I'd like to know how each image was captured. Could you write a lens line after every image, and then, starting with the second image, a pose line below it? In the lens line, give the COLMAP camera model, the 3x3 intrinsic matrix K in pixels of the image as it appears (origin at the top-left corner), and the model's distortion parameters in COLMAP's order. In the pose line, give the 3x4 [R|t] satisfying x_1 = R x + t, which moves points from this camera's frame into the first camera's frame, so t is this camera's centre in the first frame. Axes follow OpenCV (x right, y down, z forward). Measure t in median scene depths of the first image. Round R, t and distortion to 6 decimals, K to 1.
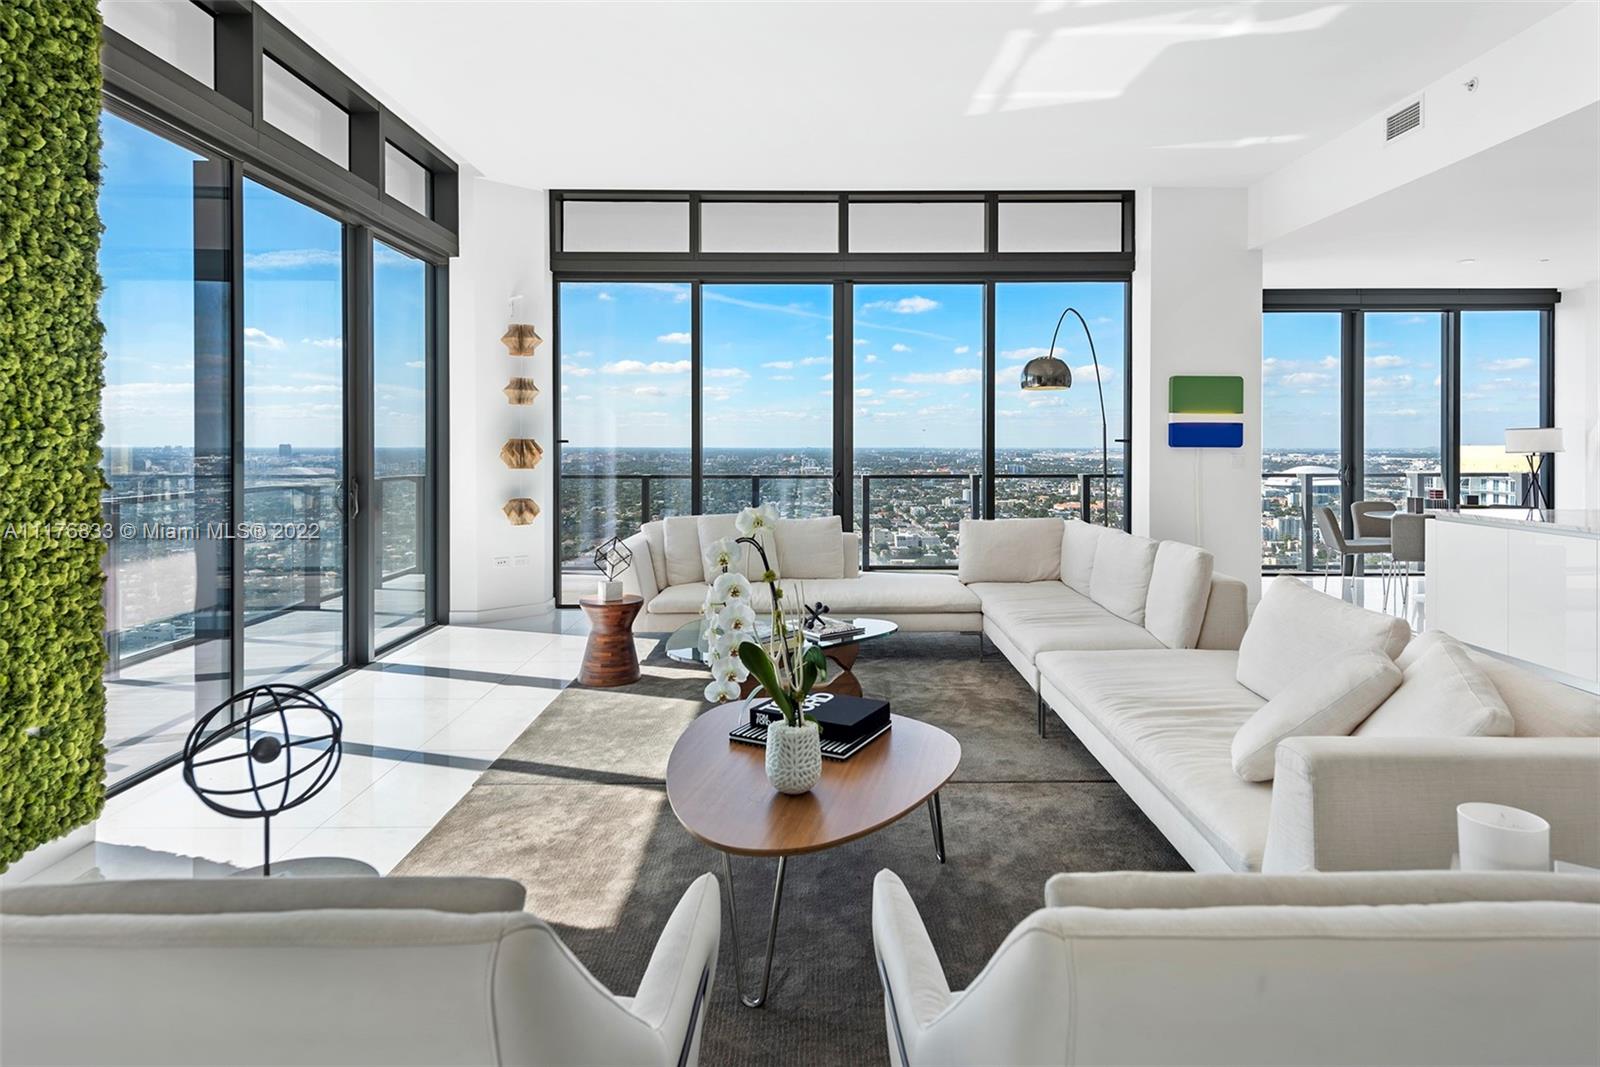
lens RADIAL K [[920.2, 0, 821.0], [0, 920.2, 453.4], [0, 0, 1]] dist [0.004113, -0.003581]
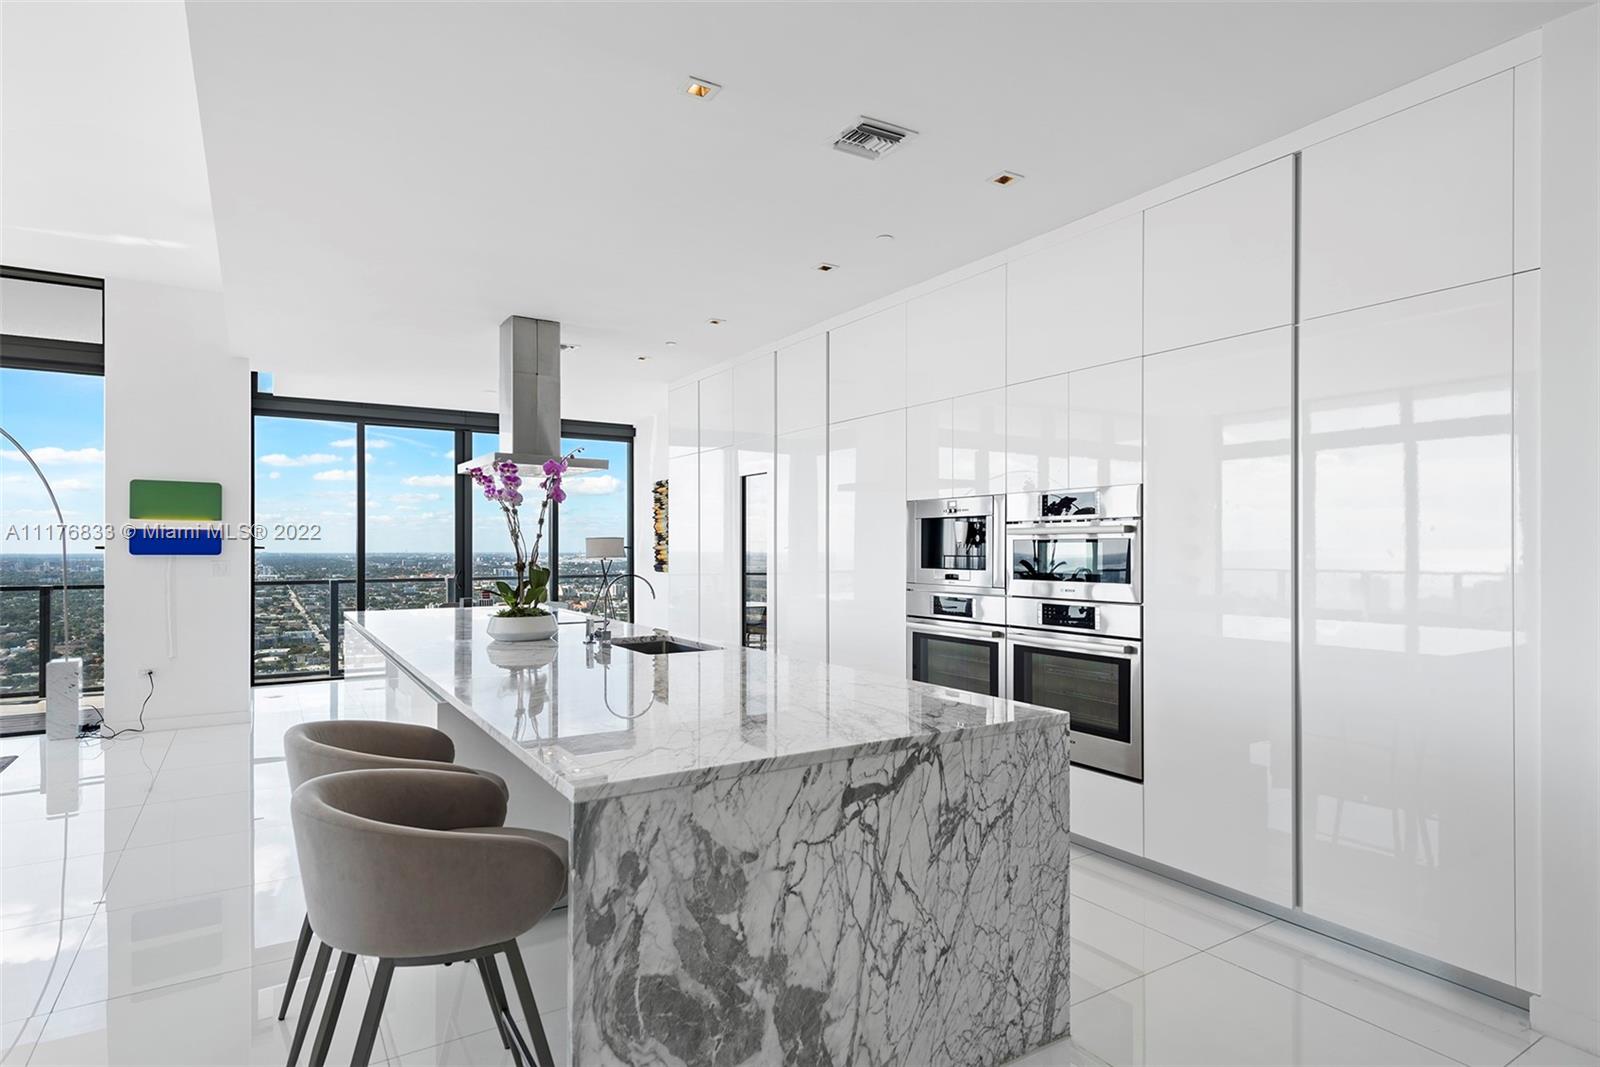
lens RADIAL K [[857.3, 0, 818.8], [0, 857.3, 541.3], [0, 0, 1]] dist [0.023190, -0.003141]
pose [[0.839692, 0.003785, 0.543050, 0.510134], [0.006347, 0.999839, -0.016783, -0.001634], [-0.543026, 0.017539, 0.839532, -0.139326]]
